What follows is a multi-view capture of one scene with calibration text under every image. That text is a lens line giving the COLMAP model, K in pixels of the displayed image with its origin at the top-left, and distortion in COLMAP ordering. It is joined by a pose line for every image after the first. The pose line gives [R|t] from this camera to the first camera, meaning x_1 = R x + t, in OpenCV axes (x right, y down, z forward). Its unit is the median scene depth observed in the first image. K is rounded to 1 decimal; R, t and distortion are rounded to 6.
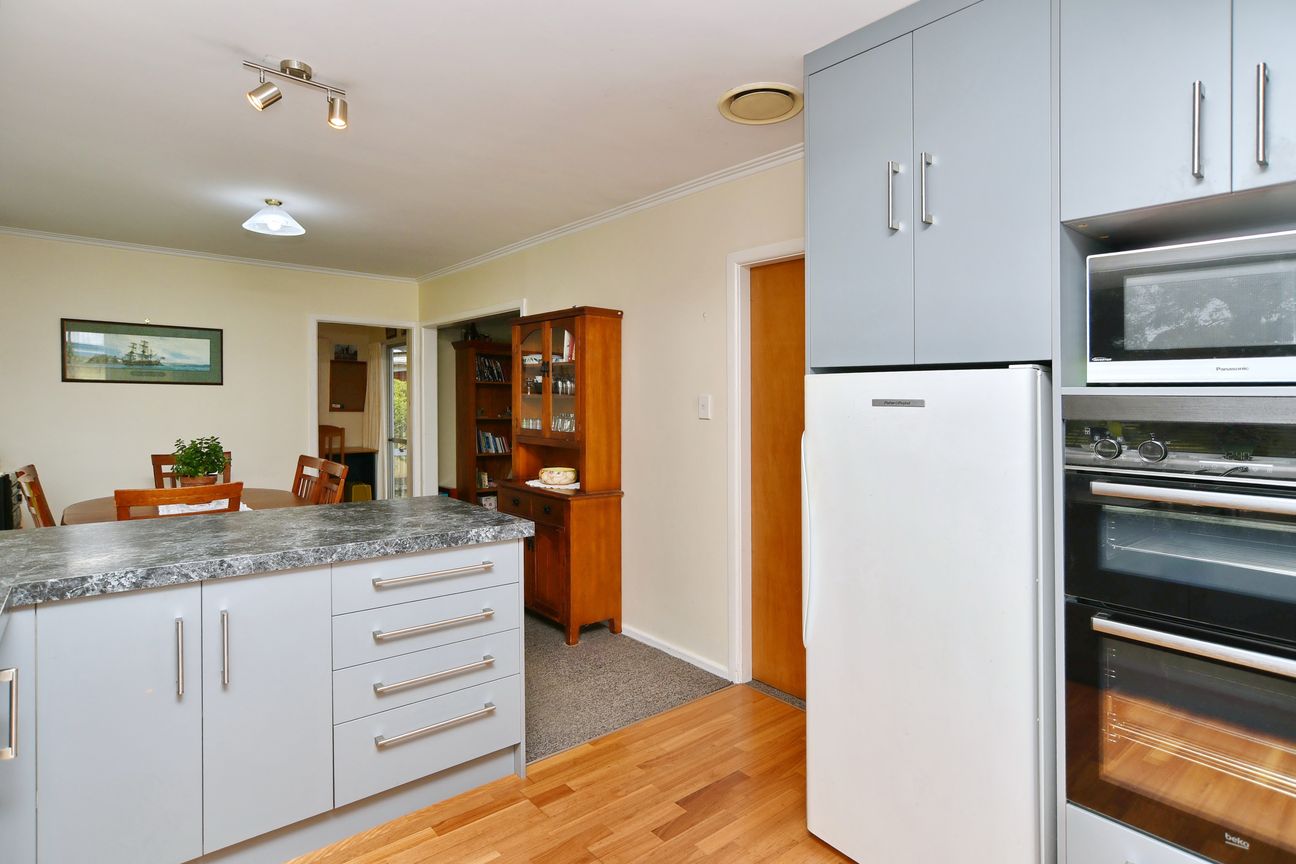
lens RADIAL K [[664.4, 0, 584.4], [0, 664.4, 396.3], [0, 0, 1]] dist [-0.013634, 0.006111]
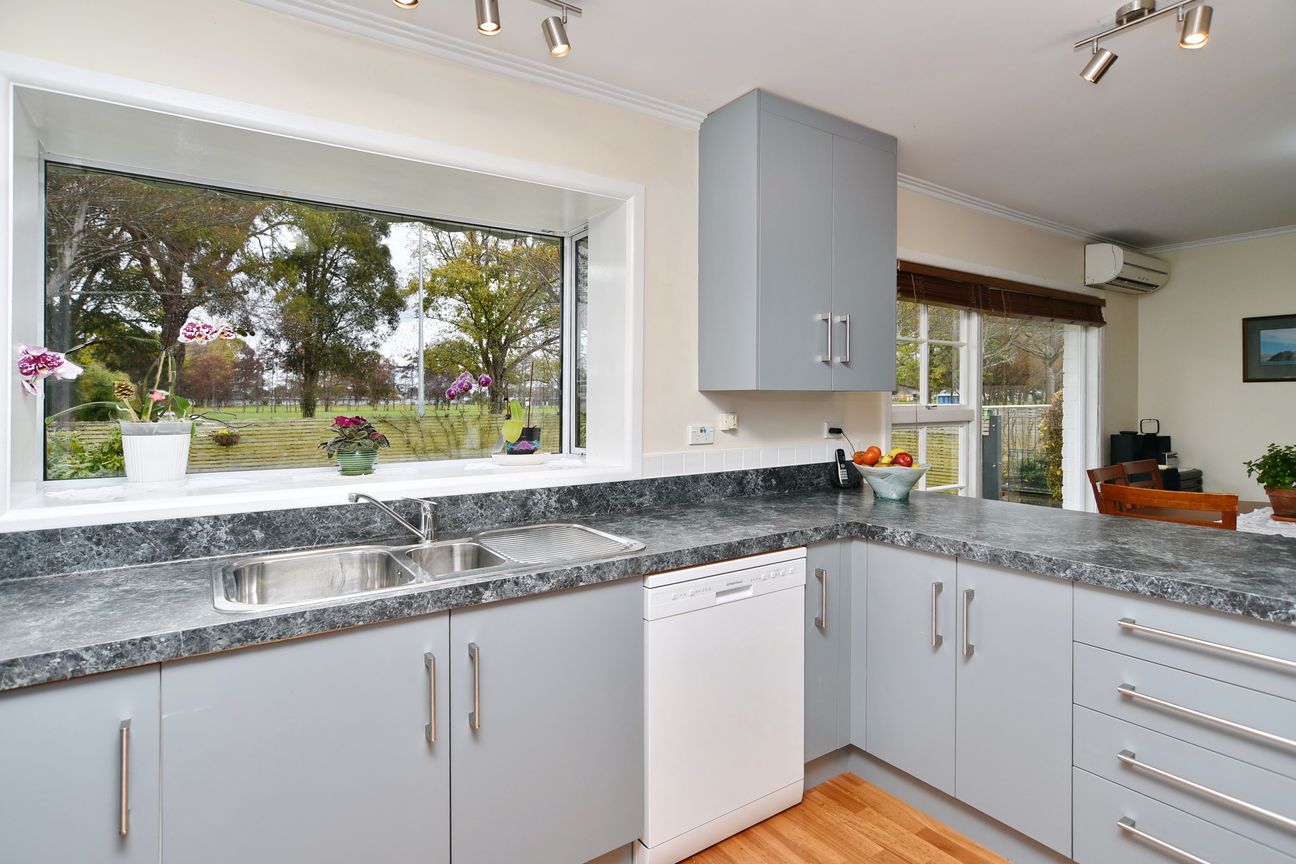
lens RADIAL K [[664.4, 0, 643.7], [0, 664.4, 401.1], [0, 0, 1]] dist [-0.013634, 0.006111]
pose [[-0.067430, -0.012313, -0.997648, 0.520563], [0.004245, 0.999911, -0.012628, 0.021911], [0.997715, -0.005087, -0.067372, 0.480899]]
